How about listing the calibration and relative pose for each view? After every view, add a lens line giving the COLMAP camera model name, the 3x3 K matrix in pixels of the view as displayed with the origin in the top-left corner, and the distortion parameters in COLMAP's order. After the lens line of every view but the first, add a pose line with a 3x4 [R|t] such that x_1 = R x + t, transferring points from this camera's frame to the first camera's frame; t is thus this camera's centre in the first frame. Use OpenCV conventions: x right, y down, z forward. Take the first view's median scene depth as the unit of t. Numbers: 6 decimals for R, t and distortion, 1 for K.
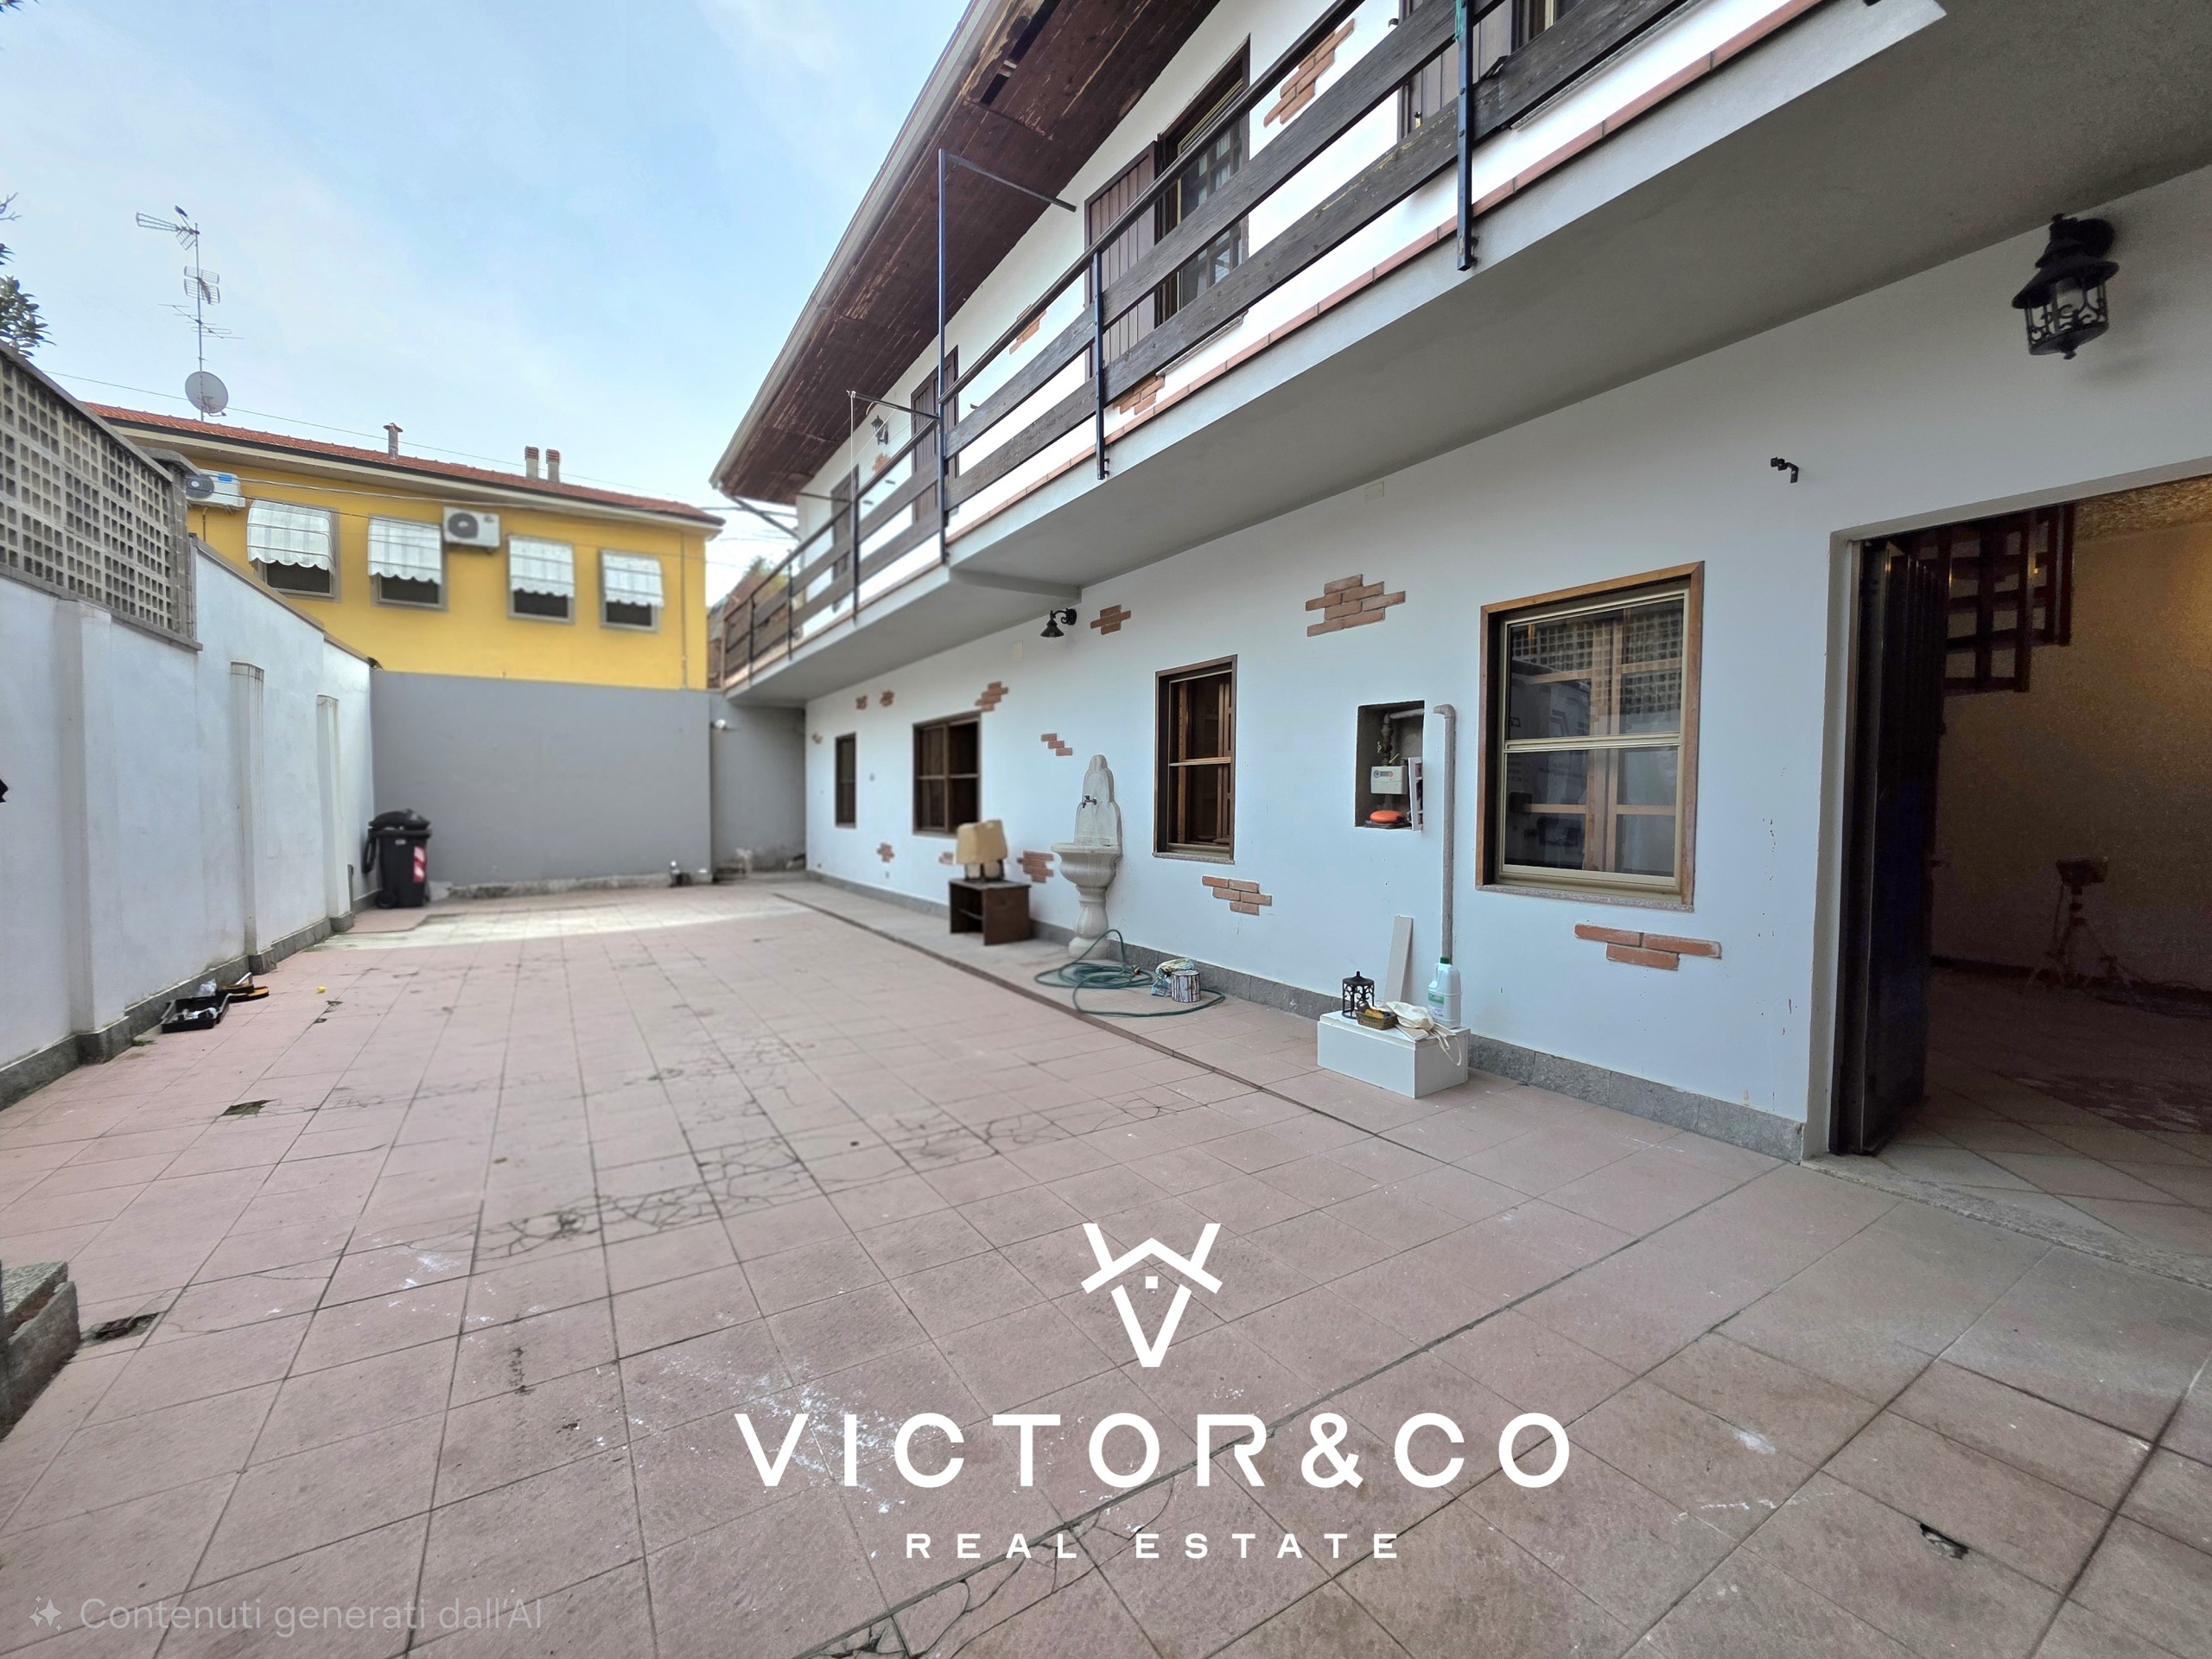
lens RADIAL K [[878.4, 0, 1084.2], [0, 878.4, 826.1], [0, 0, 1]] dist [0.003612, 0.000372]
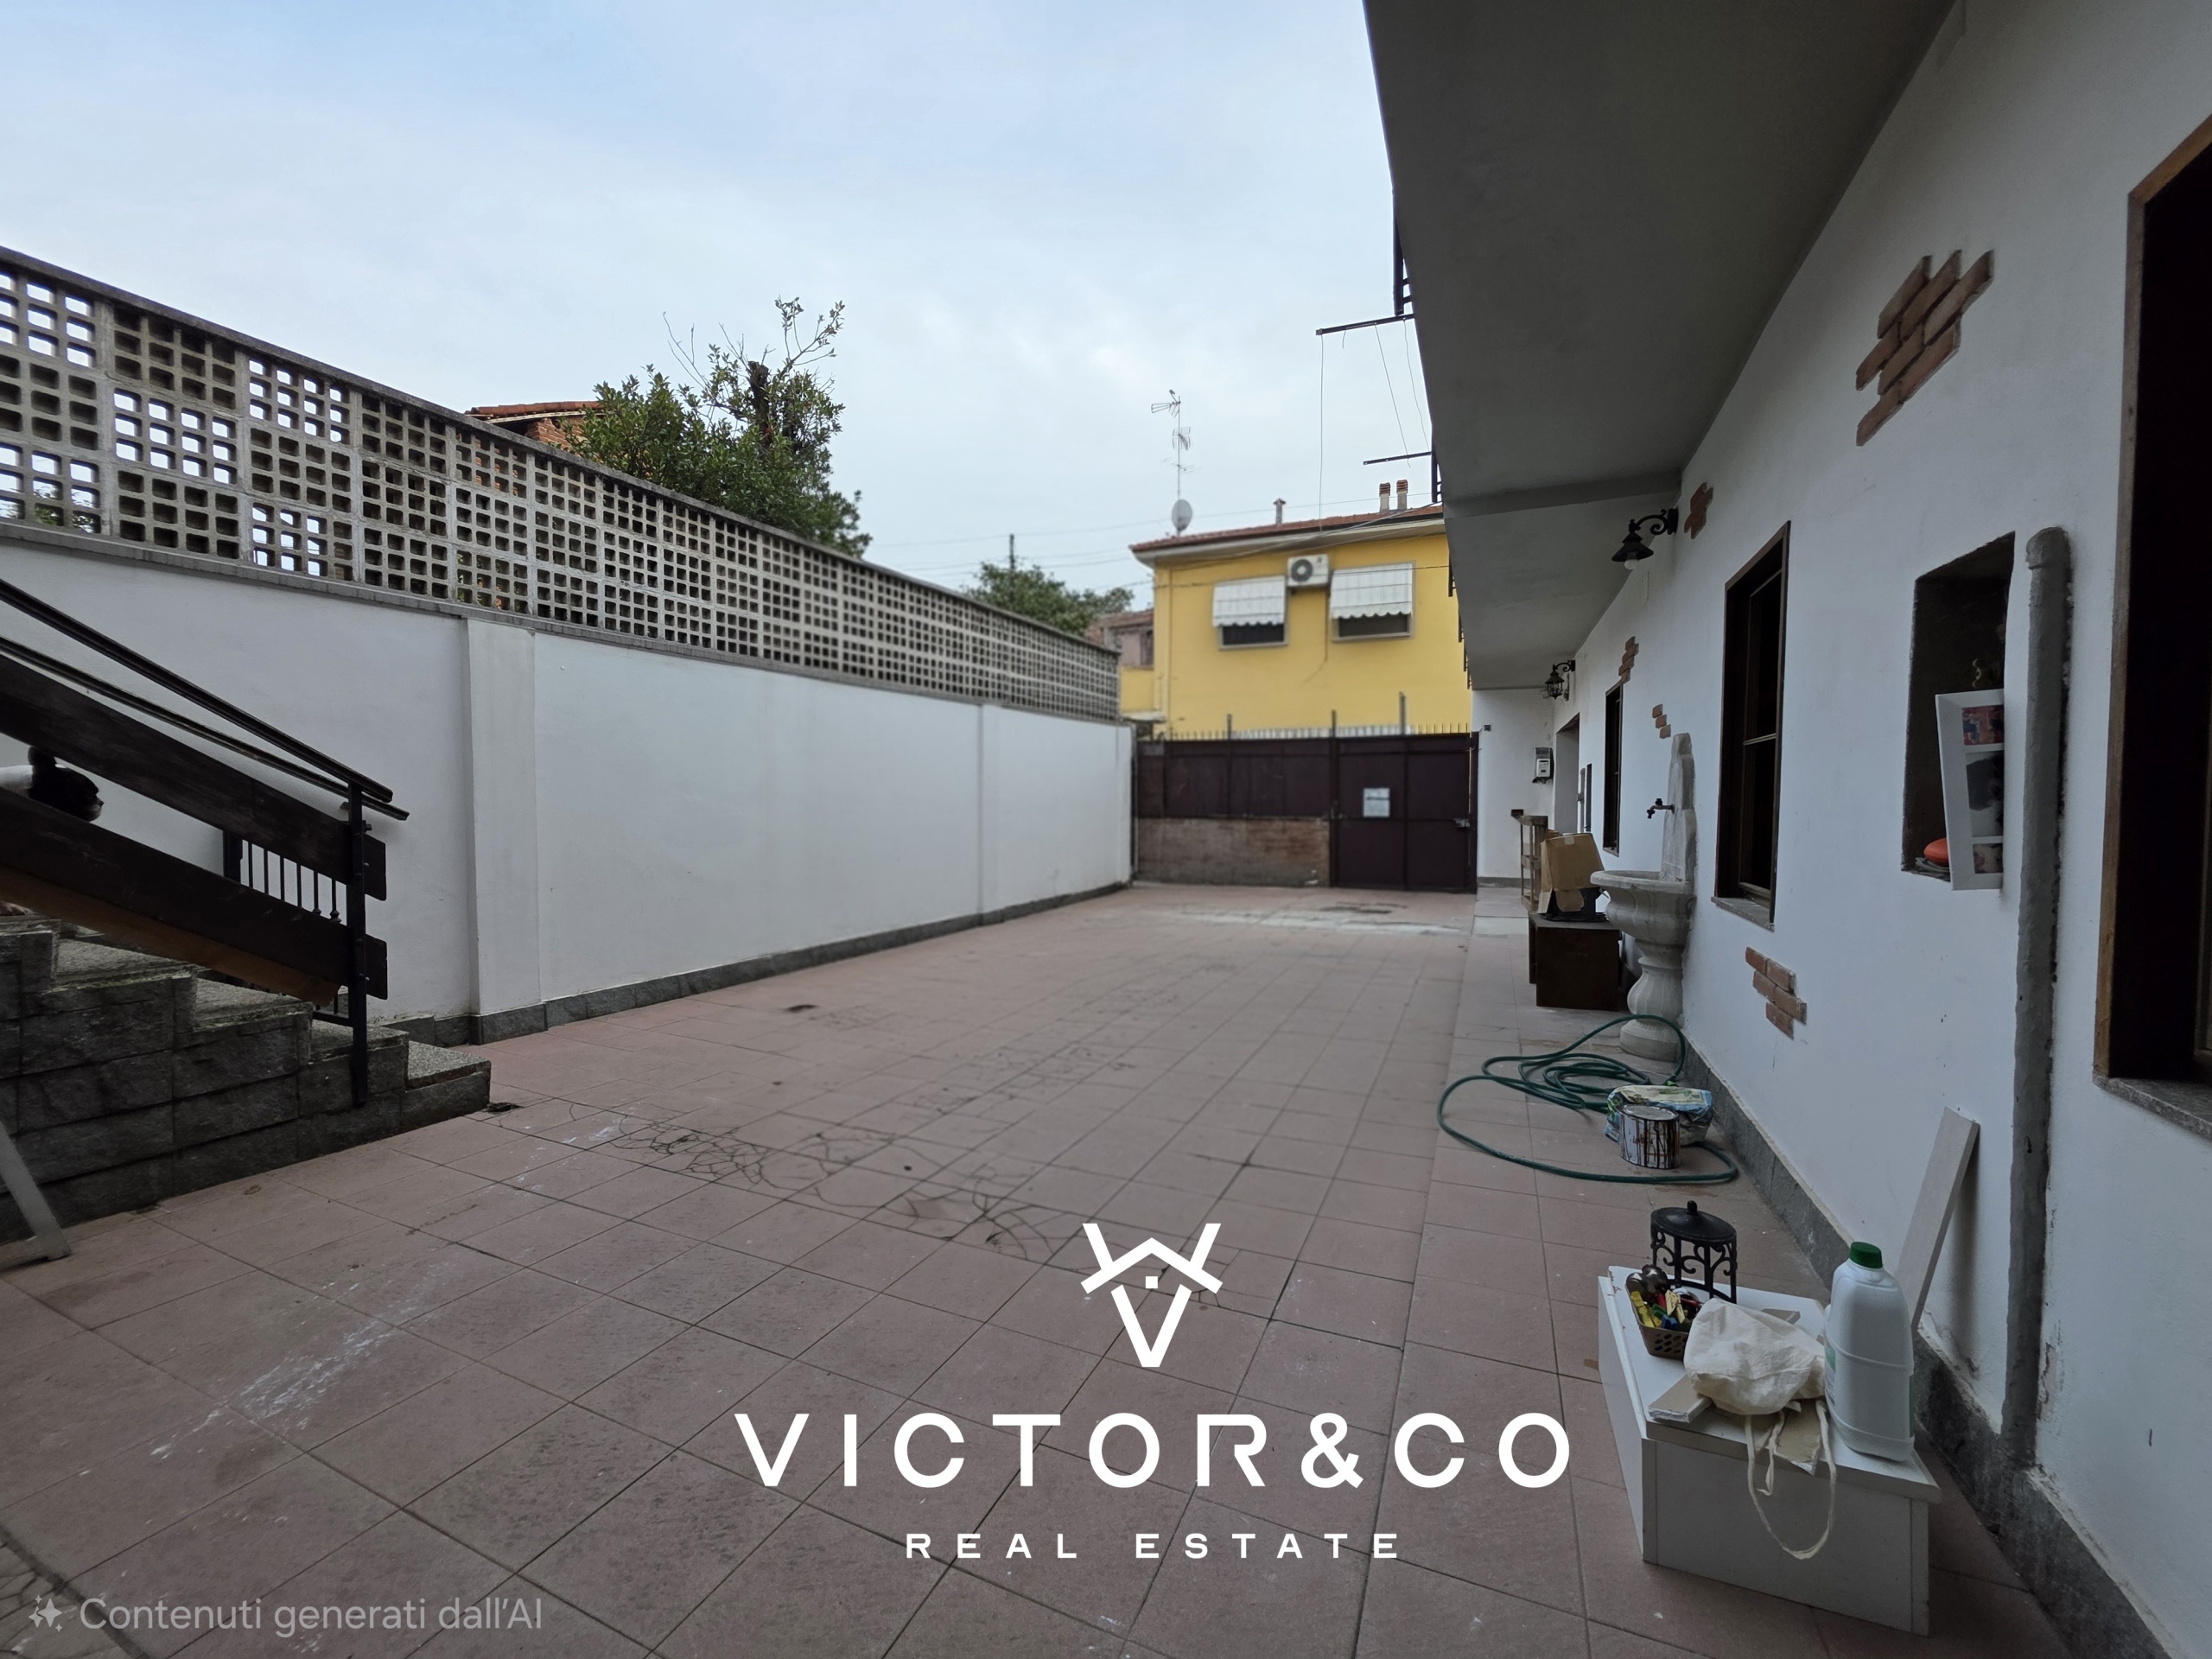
lens RADIAL K [[878.4, 0, 1084.2], [0, 878.4, 826.1], [0, 0, 1]] dist [0.003612, 0.000372]
pose [[0.556688, 0.021144, -0.830452, 0.361563], [-0.025986, 0.999630, 0.008032, -0.010851], [0.830315, 0.017109, 0.557032, 0.364102]]
